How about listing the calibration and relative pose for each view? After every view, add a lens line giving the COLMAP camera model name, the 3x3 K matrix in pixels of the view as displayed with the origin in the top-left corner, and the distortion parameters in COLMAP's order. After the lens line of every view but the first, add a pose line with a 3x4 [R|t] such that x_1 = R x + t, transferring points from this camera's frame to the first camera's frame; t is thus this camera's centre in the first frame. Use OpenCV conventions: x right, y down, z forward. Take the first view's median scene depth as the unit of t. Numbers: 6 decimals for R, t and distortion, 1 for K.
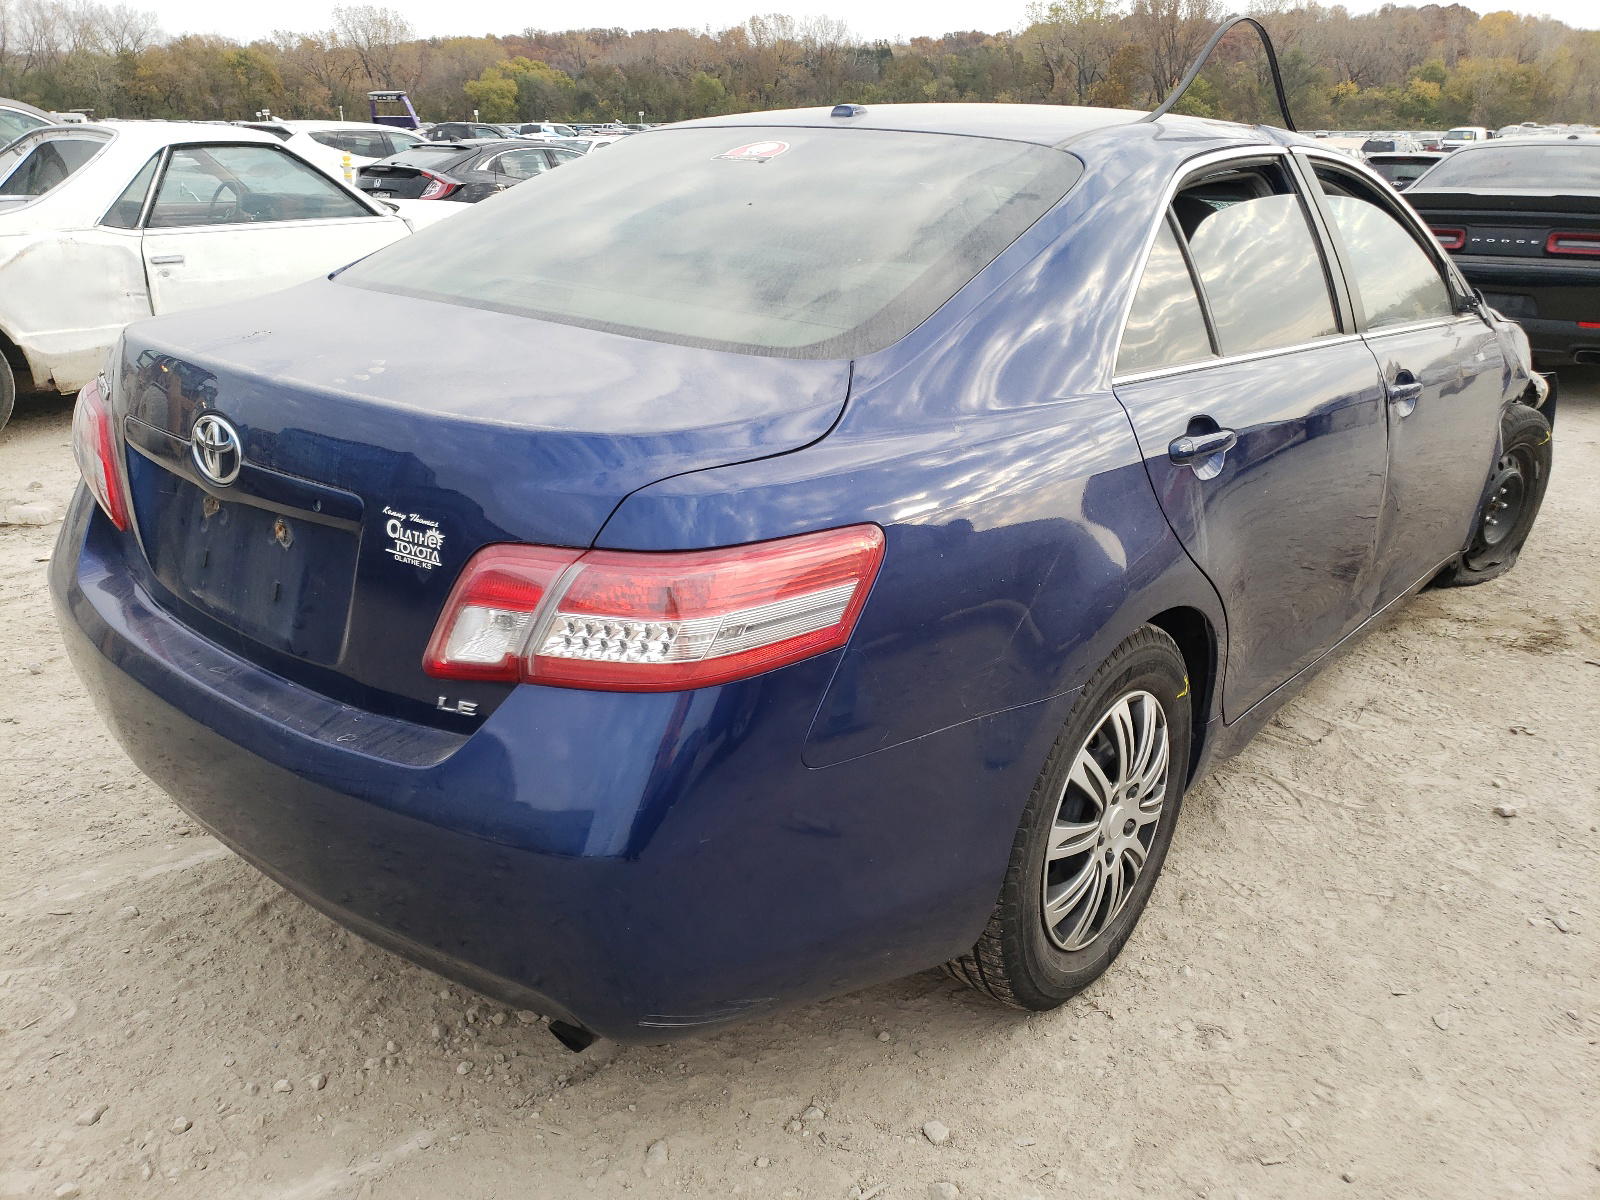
lens RADIAL K [[1210.3, 0, 795.8], [0, 1210.3, 595.6], [0, 0, 1]] dist [0.000554, -0.000224]
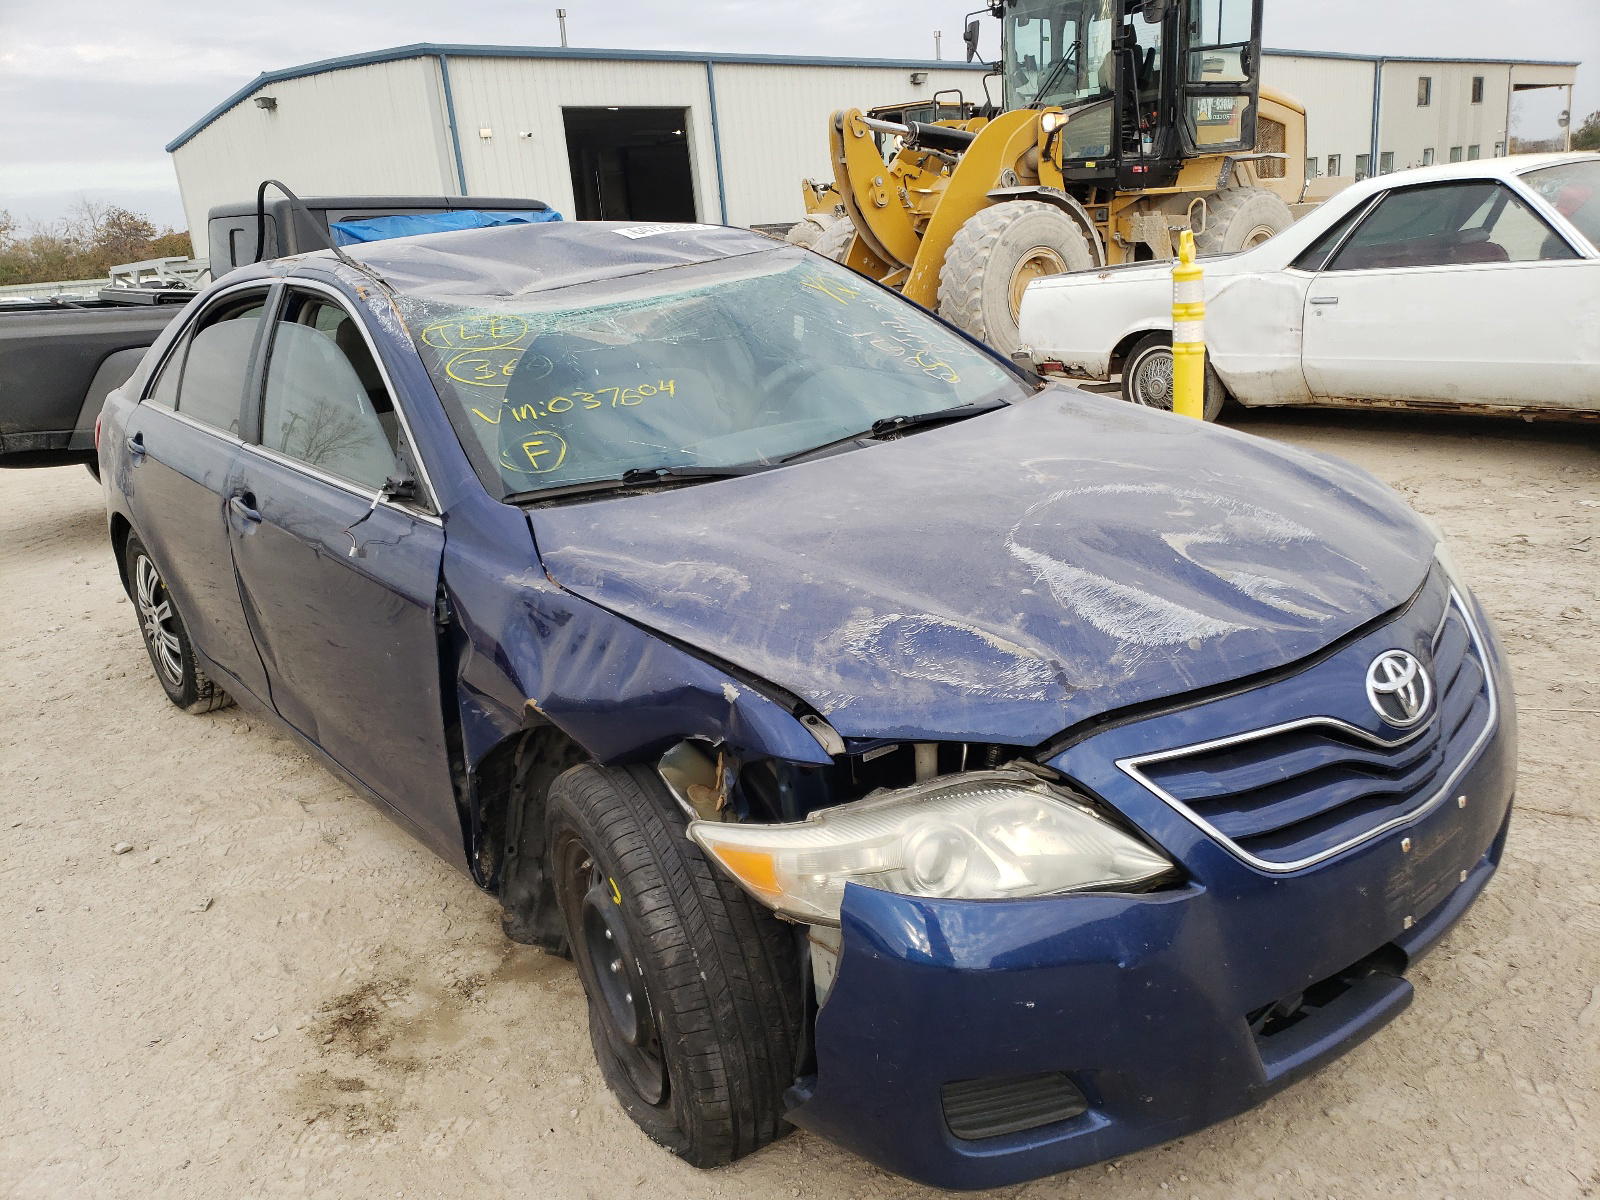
lens RADIAL K [[1210.3, 0, 796.2], [0, 1210.3, 605.1], [0, 0, 1]] dist [0.000554, -0.000224]
pose [[-0.133774, 0.297502, -0.945303, 0.666654], [-0.267546, 0.907615, 0.323503, -0.260906], [0.954214, 0.296189, -0.041819, 0.693415]]
